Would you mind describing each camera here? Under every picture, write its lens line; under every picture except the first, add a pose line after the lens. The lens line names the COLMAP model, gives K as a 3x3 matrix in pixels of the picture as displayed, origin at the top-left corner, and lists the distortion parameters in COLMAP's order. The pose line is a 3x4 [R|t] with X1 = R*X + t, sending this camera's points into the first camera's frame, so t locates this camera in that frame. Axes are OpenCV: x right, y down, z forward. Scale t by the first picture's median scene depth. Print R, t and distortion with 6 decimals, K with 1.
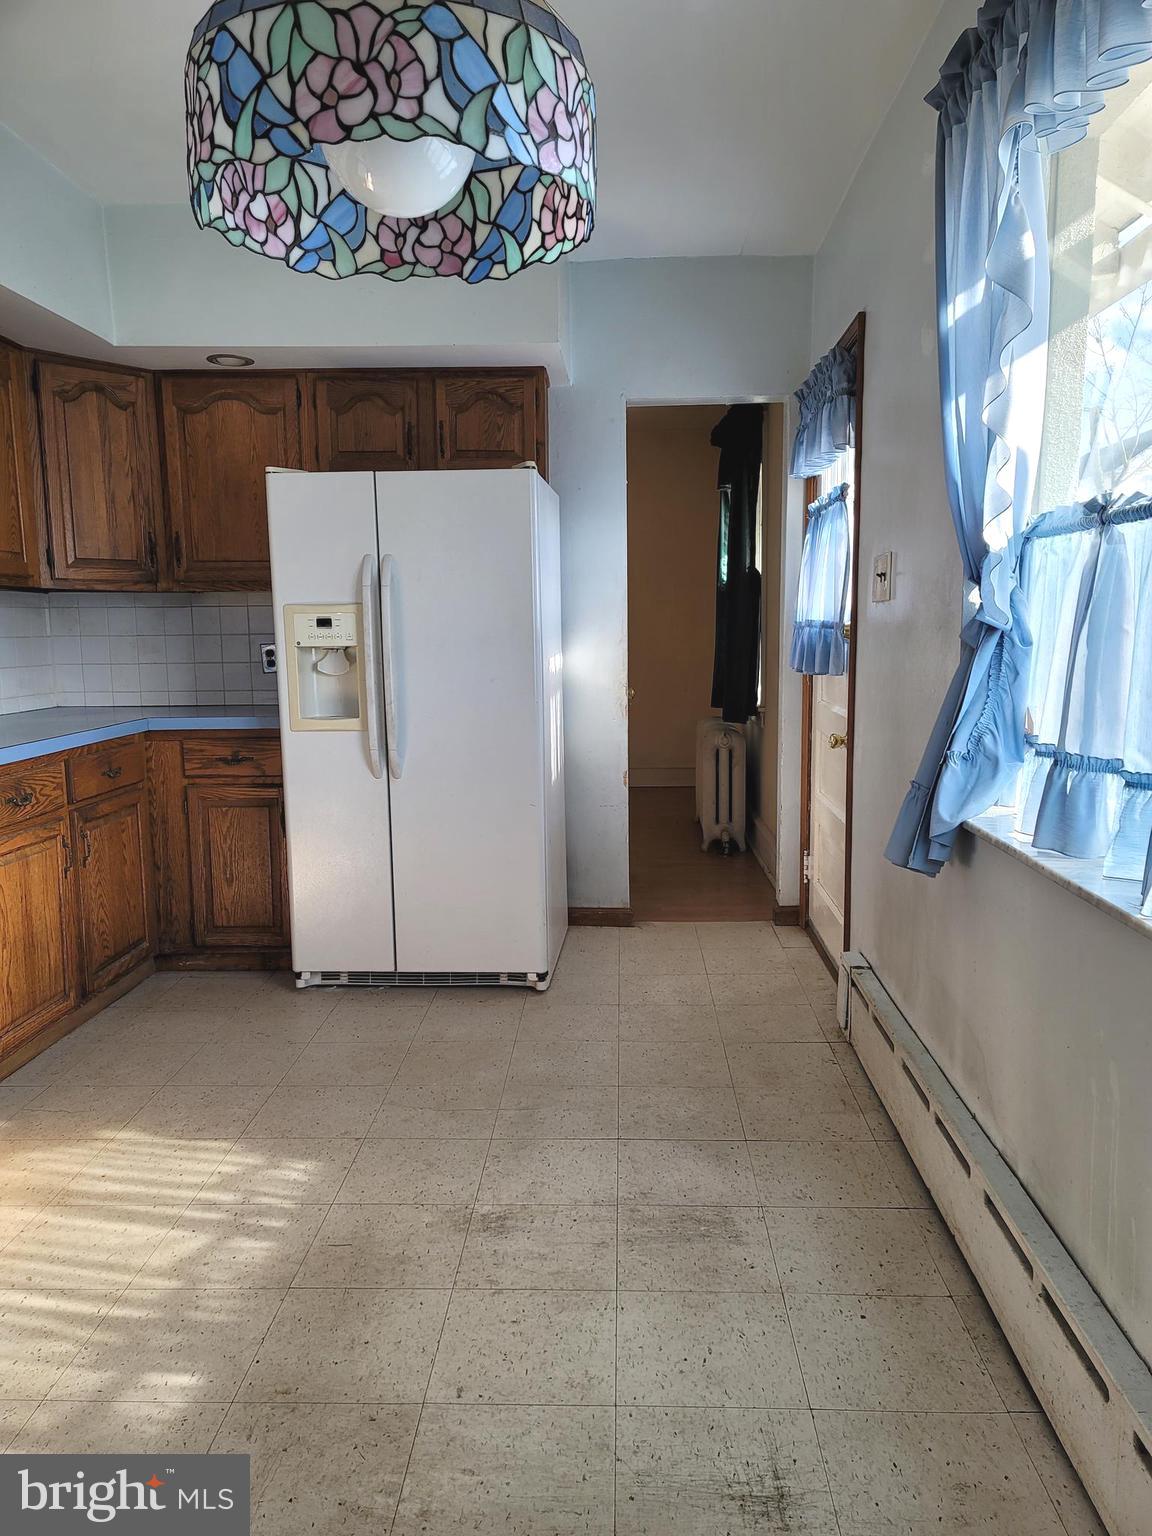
lens RADIAL K [[1115.6, 0, 576.8], [0, 1115.6, 764.1], [0, 0, 1]] dist [0.076964, -0.062963]
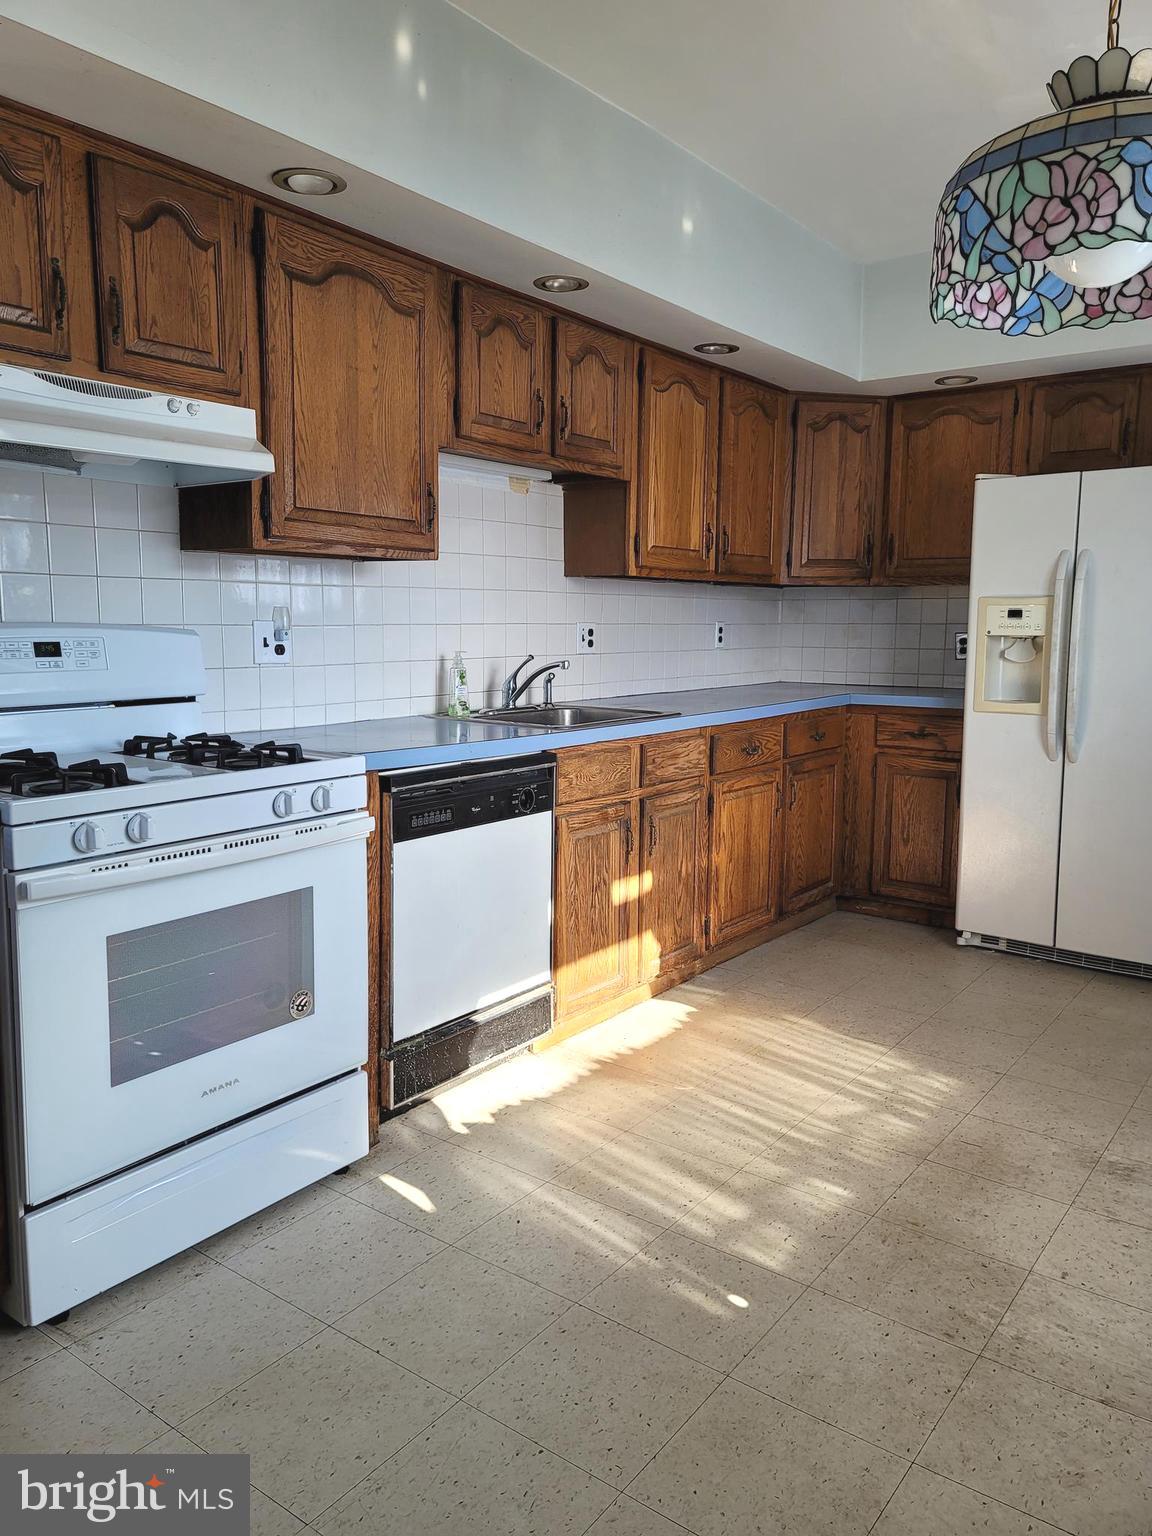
lens RADIAL K [[1115.6, 0, 576.8], [0, 1115.6, 764.1], [0, 0, 1]] dist [0.076964, -0.062963]
pose [[0.824281, 0.092607, -0.558556, 0.055025], [-0.088022, 0.995498, 0.035153, 0.020377], [0.559297, 0.020190, 0.828722, -0.160353]]
